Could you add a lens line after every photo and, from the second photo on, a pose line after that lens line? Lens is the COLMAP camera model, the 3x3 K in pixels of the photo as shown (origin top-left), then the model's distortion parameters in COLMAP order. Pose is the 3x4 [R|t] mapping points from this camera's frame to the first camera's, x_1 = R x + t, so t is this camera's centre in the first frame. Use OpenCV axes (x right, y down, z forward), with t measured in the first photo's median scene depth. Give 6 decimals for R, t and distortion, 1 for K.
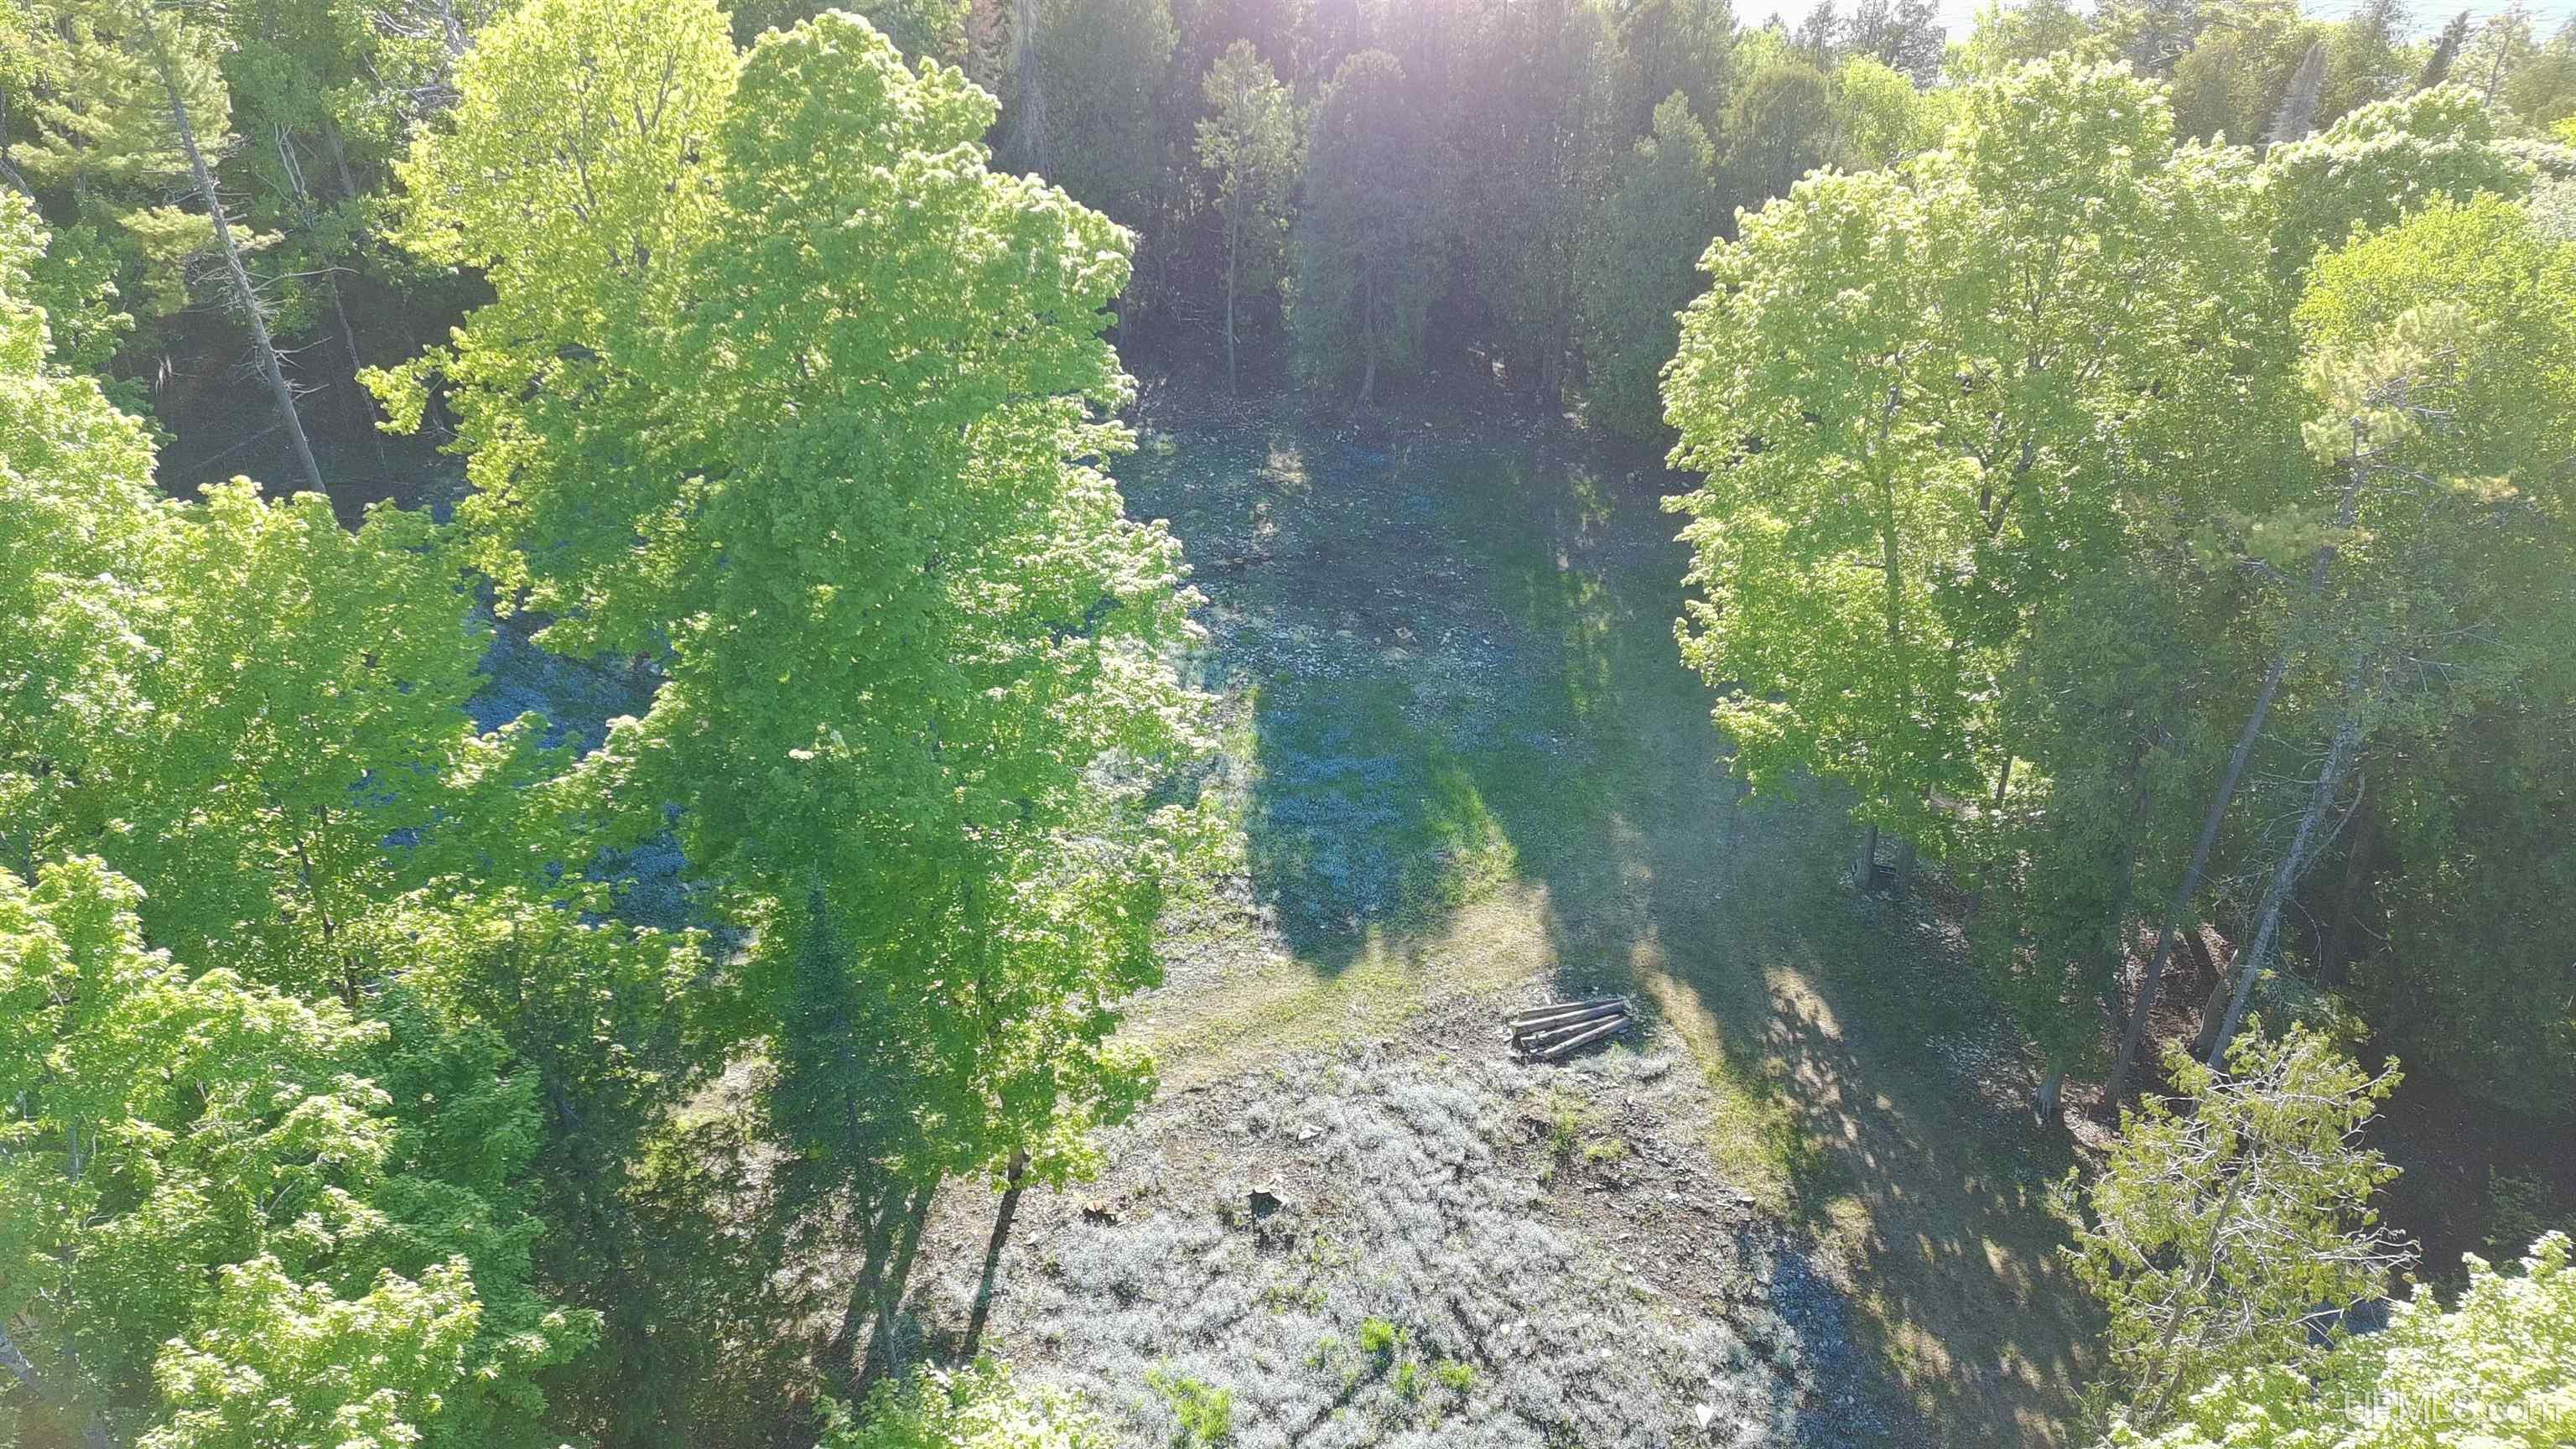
lens RADIAL K [[1999.6, 0, 1288.0], [0, 1999.6, 728.4], [0, 0, 1]] dist [0.082741, -0.083673]
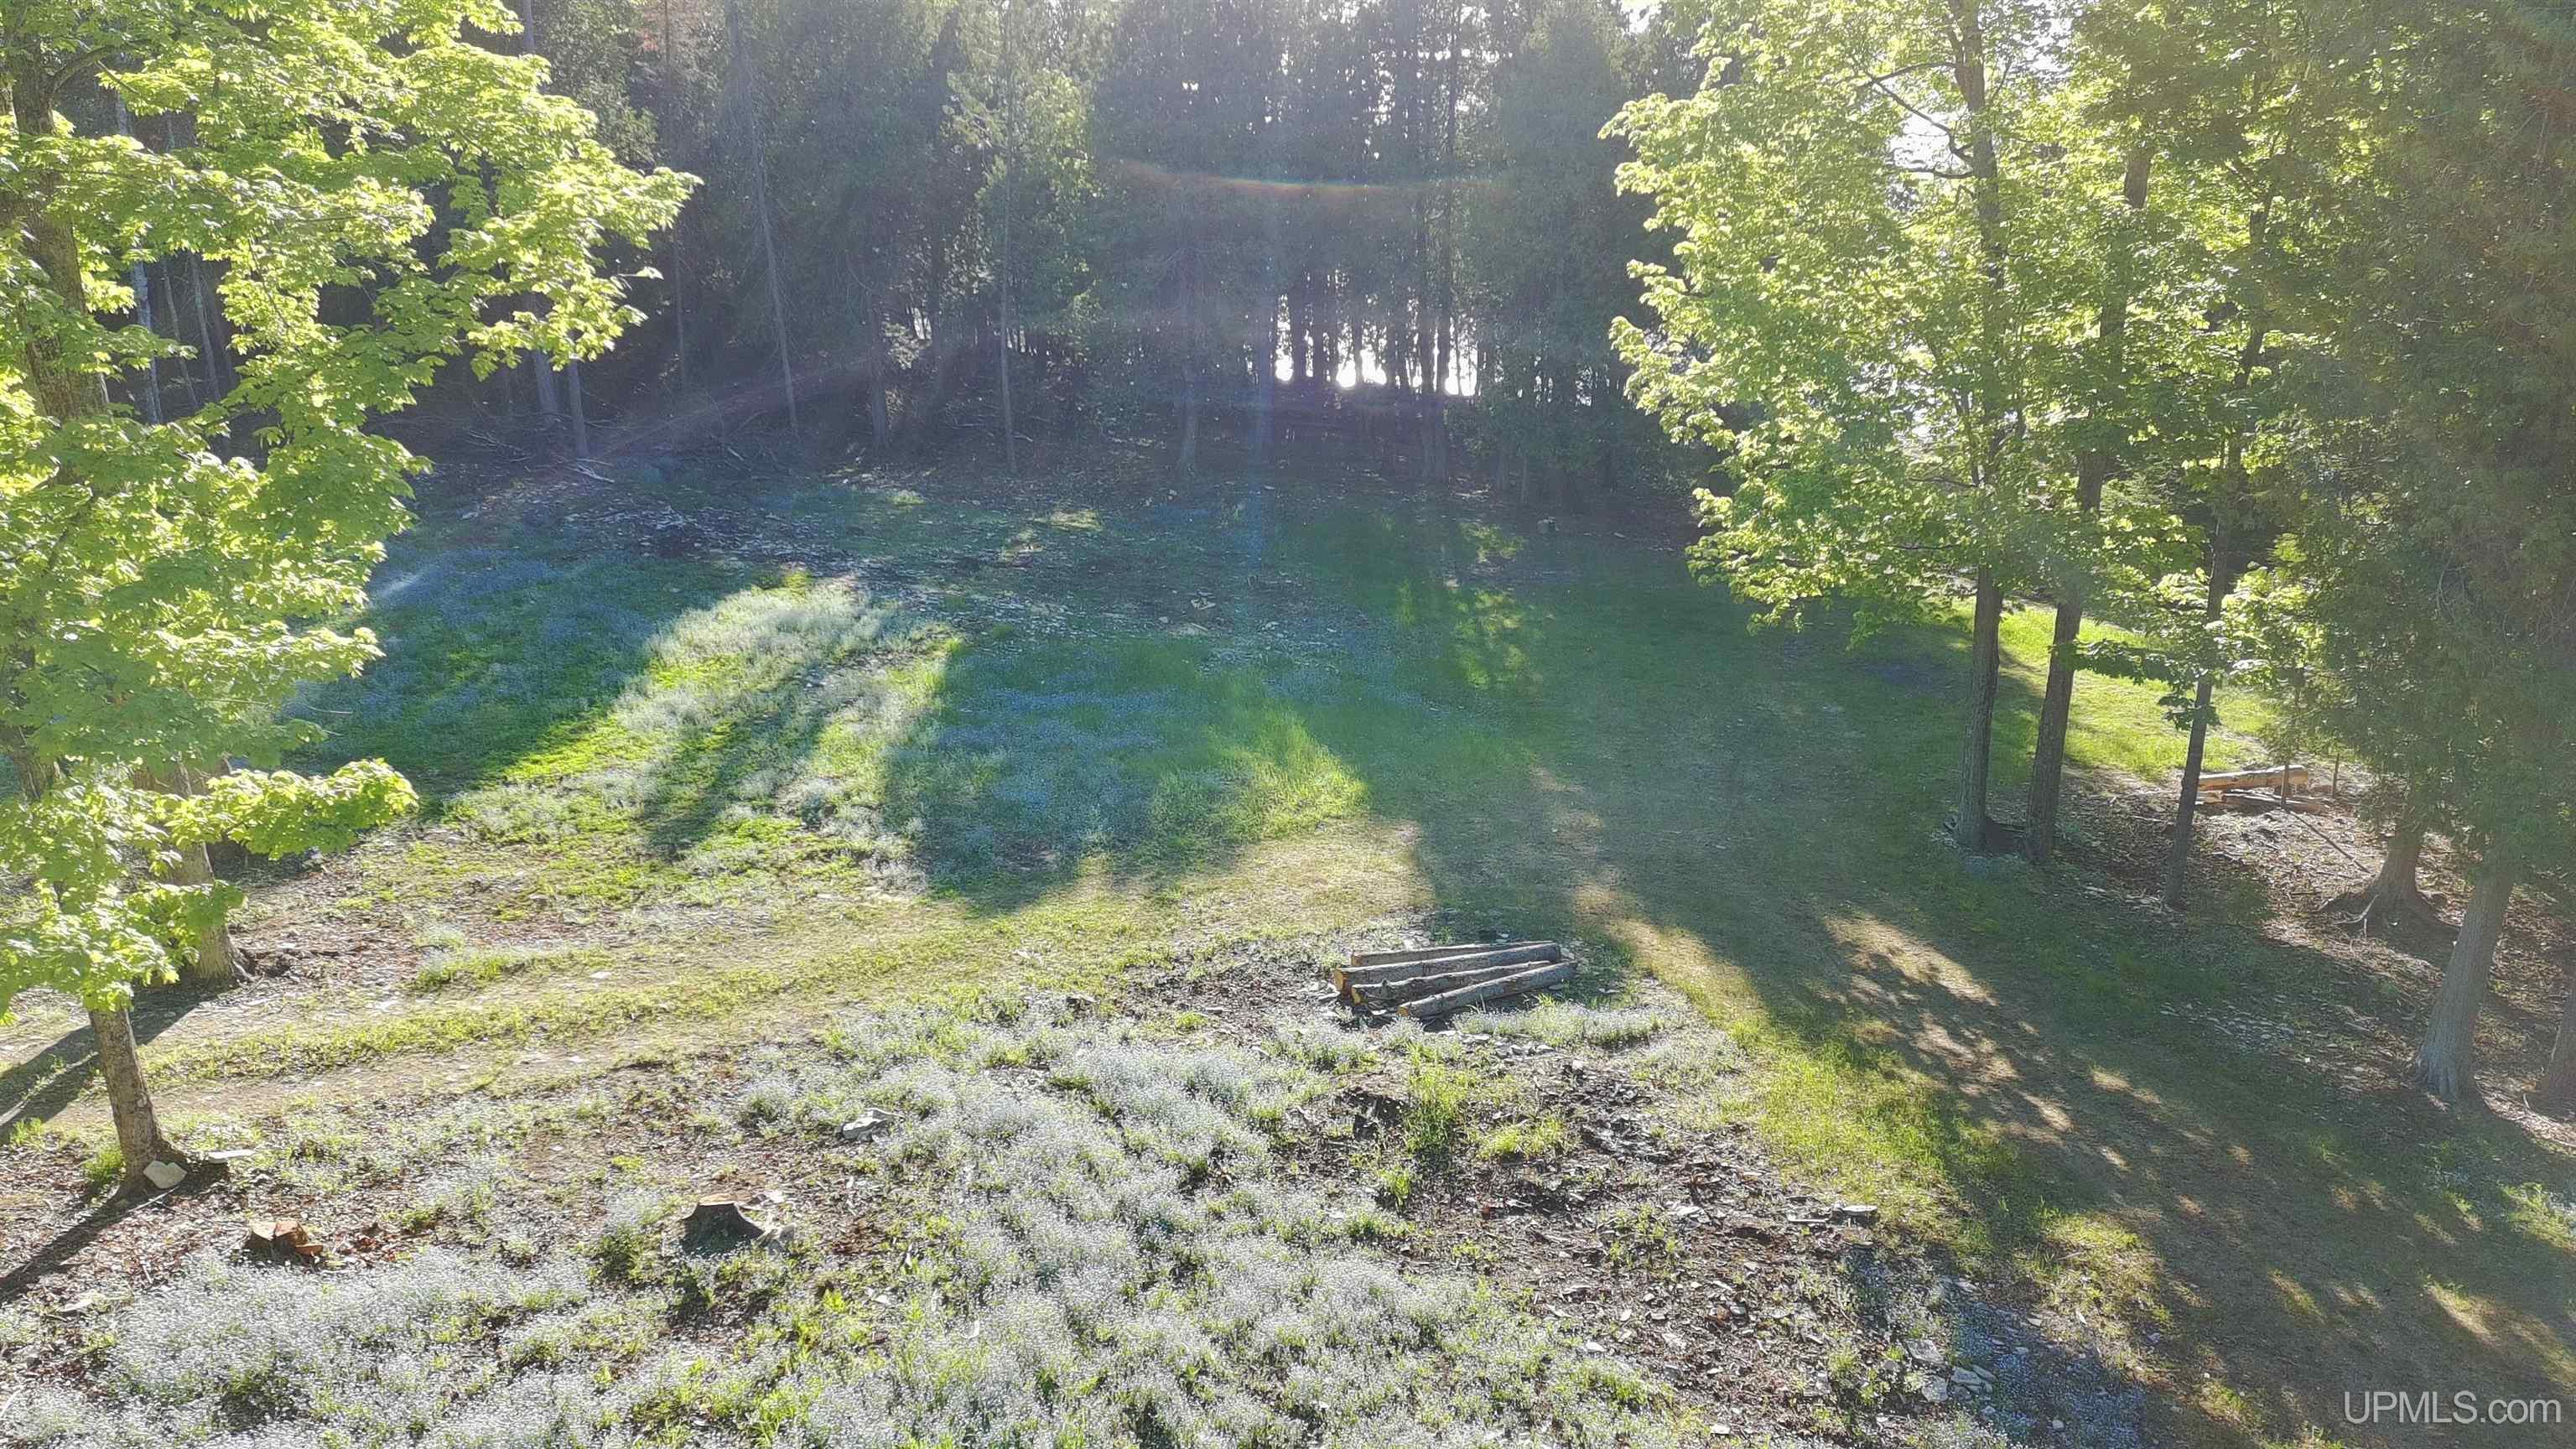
lens RADIAL K [[1999.6, 0, 1282.6], [0, 1999.6, 718.1], [0, 0, 1]] dist [0.082741, -0.083673]
pose [[0.999577, -0.010793, 0.027011, 0.090045], [0.018142, 0.957182, -0.288918, 0.242968], [-0.022736, 0.289286, 0.956973, 0.533325]]
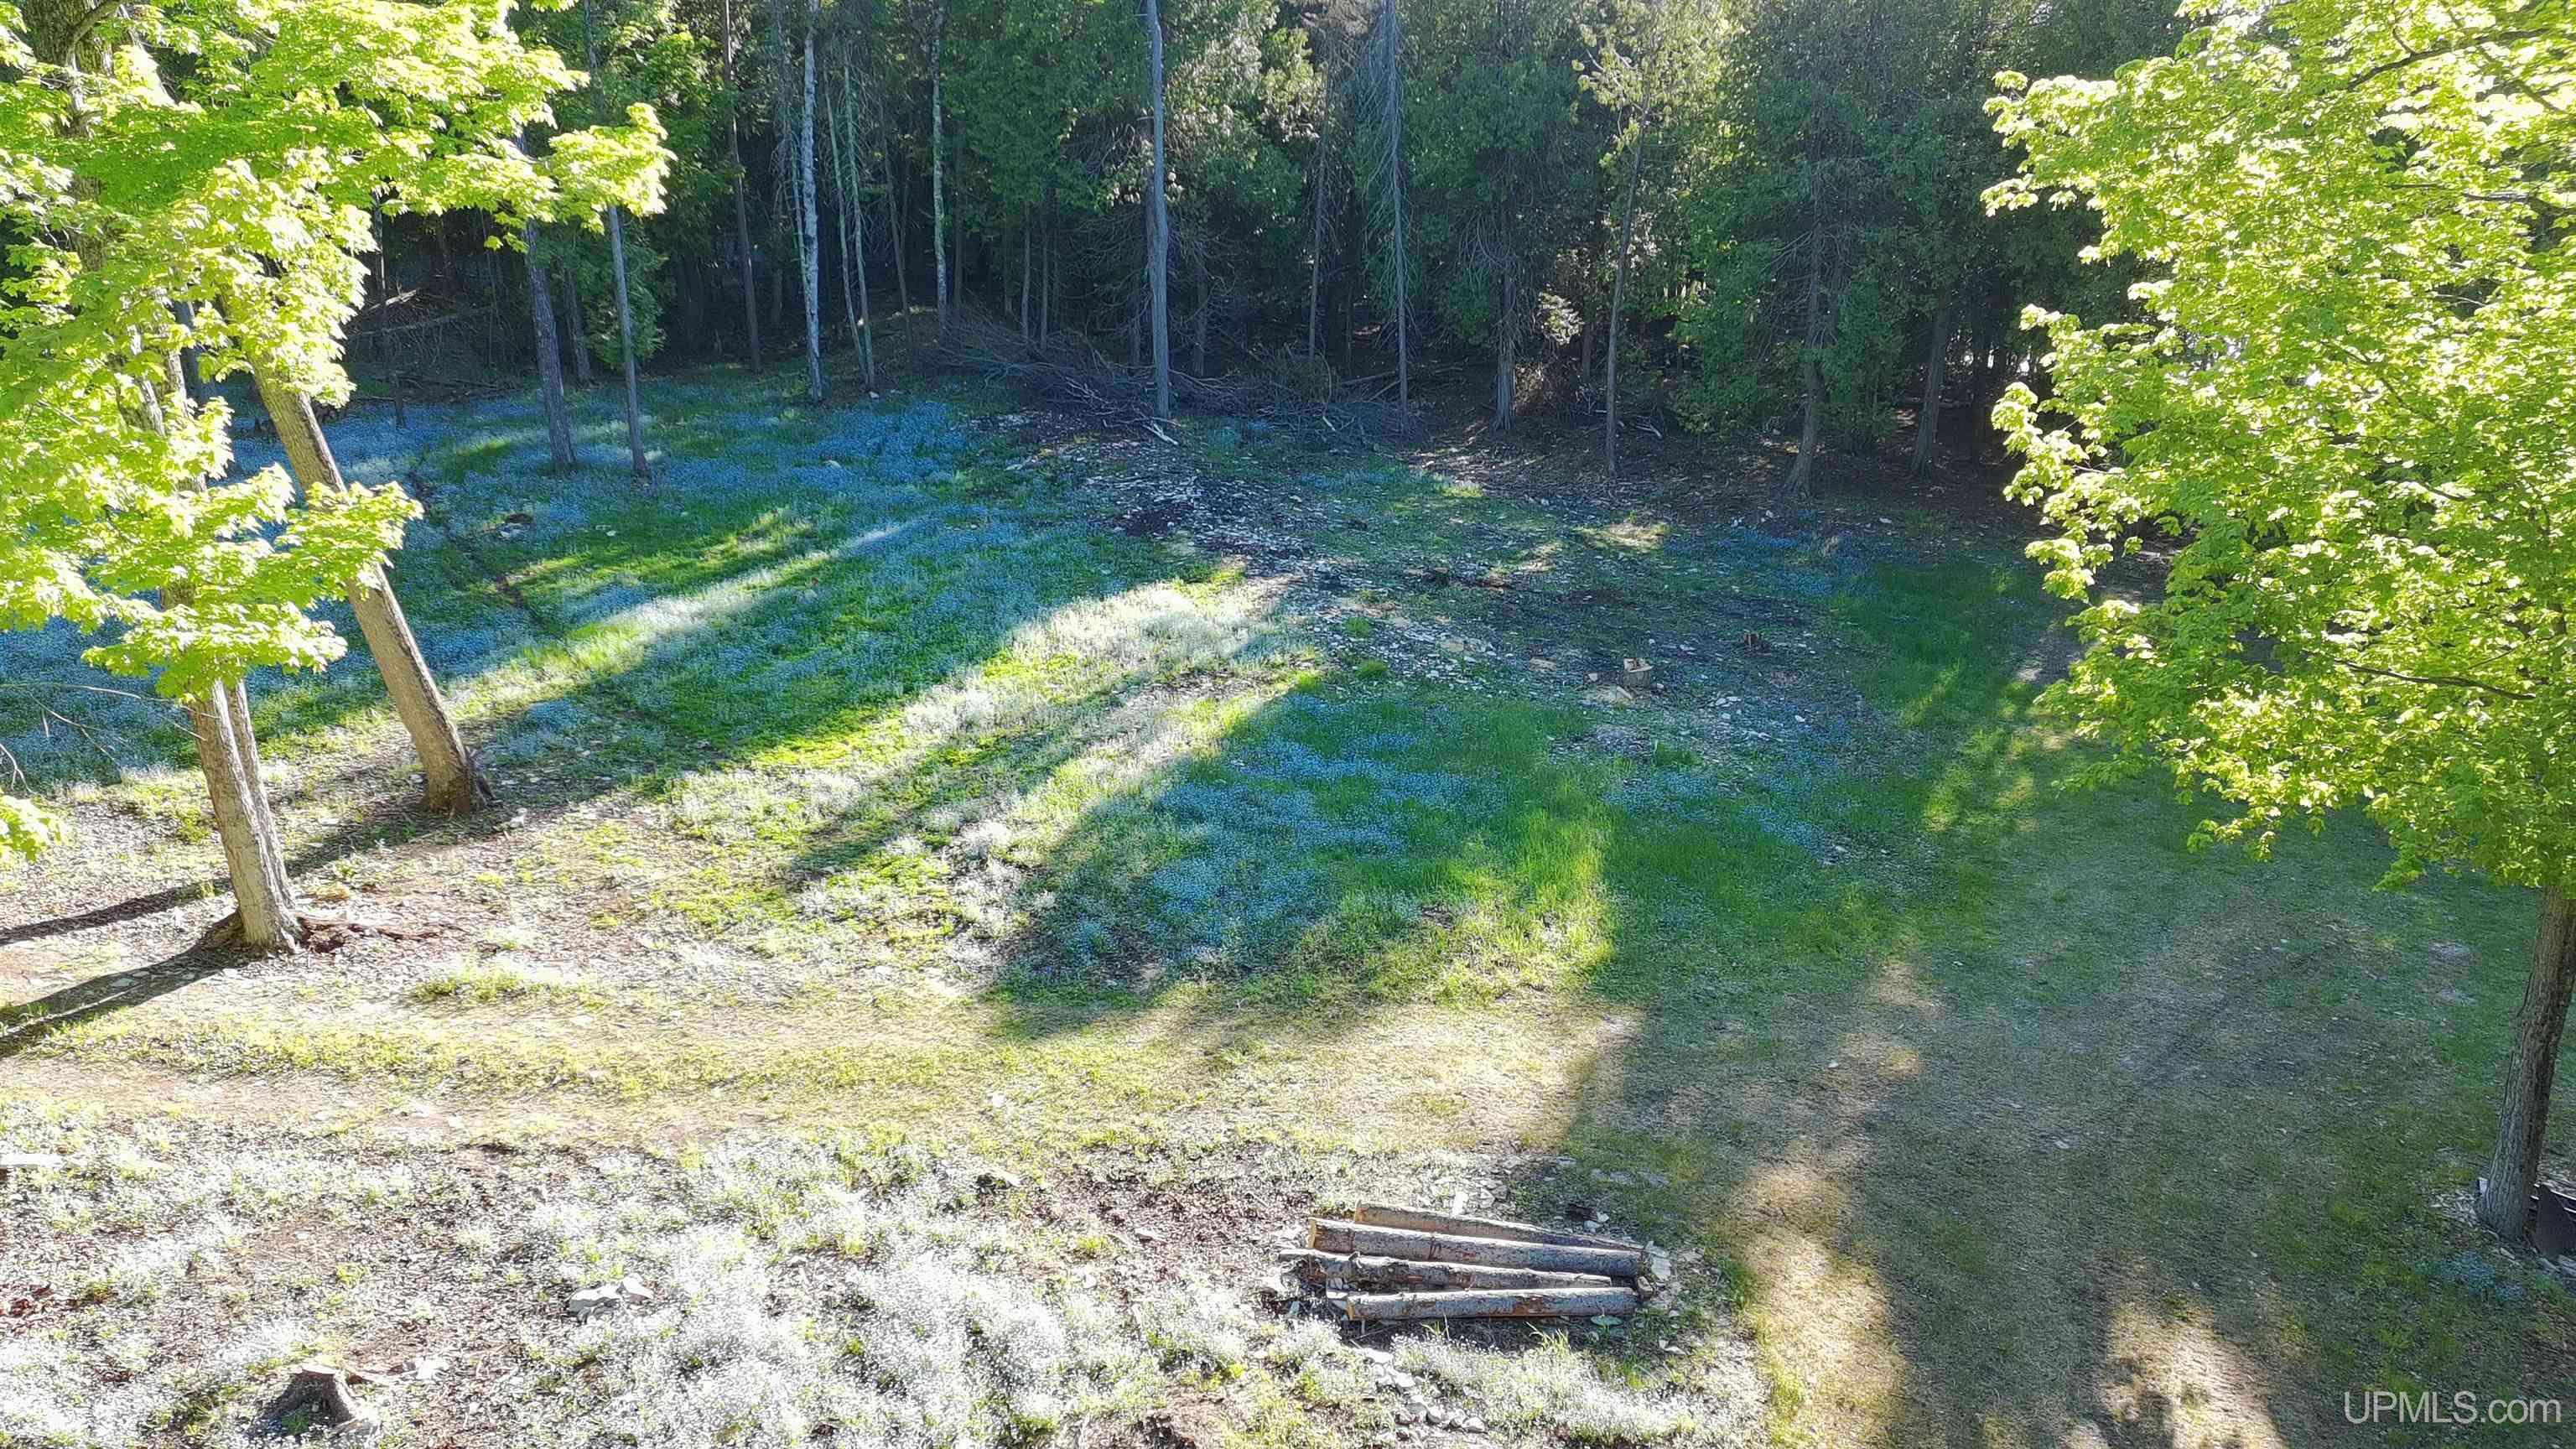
lens RADIAL K [[1999.6, 0, 1267.2], [0, 1999.6, 717.6], [0, 0, 1]] dist [0.082741, -0.083673]
pose [[0.908815, 0.143233, -0.391841, 0.250607], [-0.242251, 0.945835, -0.216125, 0.149500], [0.339660, 0.291341, 0.894288, 0.661938]]
